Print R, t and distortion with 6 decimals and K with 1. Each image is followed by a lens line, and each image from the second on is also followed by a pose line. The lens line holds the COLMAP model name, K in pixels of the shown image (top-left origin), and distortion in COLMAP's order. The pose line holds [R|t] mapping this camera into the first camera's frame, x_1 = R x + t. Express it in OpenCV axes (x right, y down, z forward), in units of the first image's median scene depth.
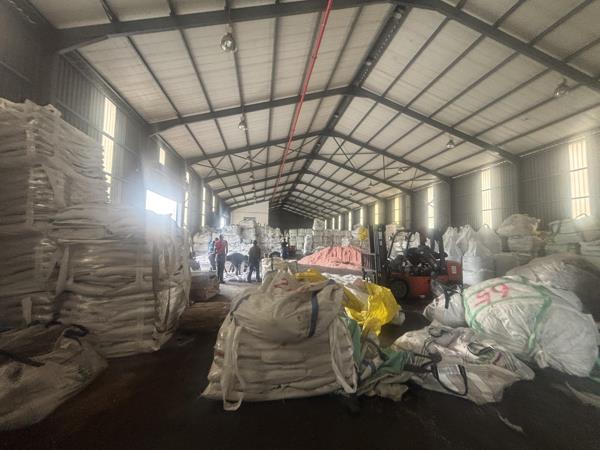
lens RADIAL K [[239.9, 0, 298.2], [0, 239.9, 225.0], [0, 0, 1]] dist [-0.001335, 0.000010]
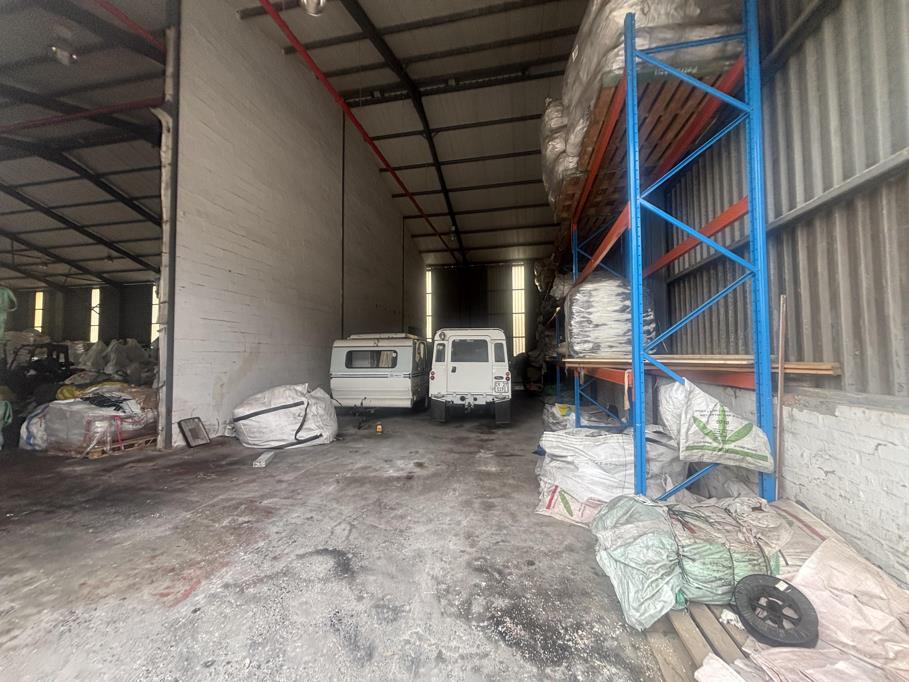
lens RADIAL K [[363.5, 0, 451.8], [0, 363.5, 341.0], [0, 0, 1]] dist [-0.001335, 0.000010]
pose [[0.342040, 0.007042, 0.939659, -0.264965], [-0.037388, 0.999282, 0.006120, -0.044790], [-0.938941, -0.037225, 0.342058, -0.787267]]
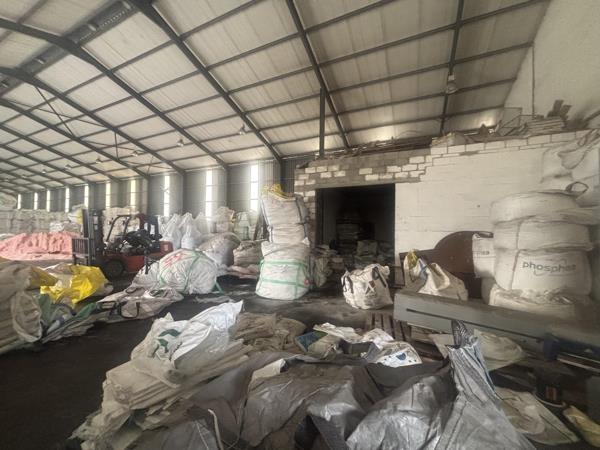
lens RADIAL K [[239.9, 0, 298.2], [0, 239.9, 225.0], [0, 0, 1]] dist [-0.001335, 0.000010]
pose [[0.562005, 0.000552, 0.827134, -0.008376], [-0.053254, 0.997949, 0.035518, -0.008316], [-0.825418, -0.064009, 0.560882, -0.136534]]
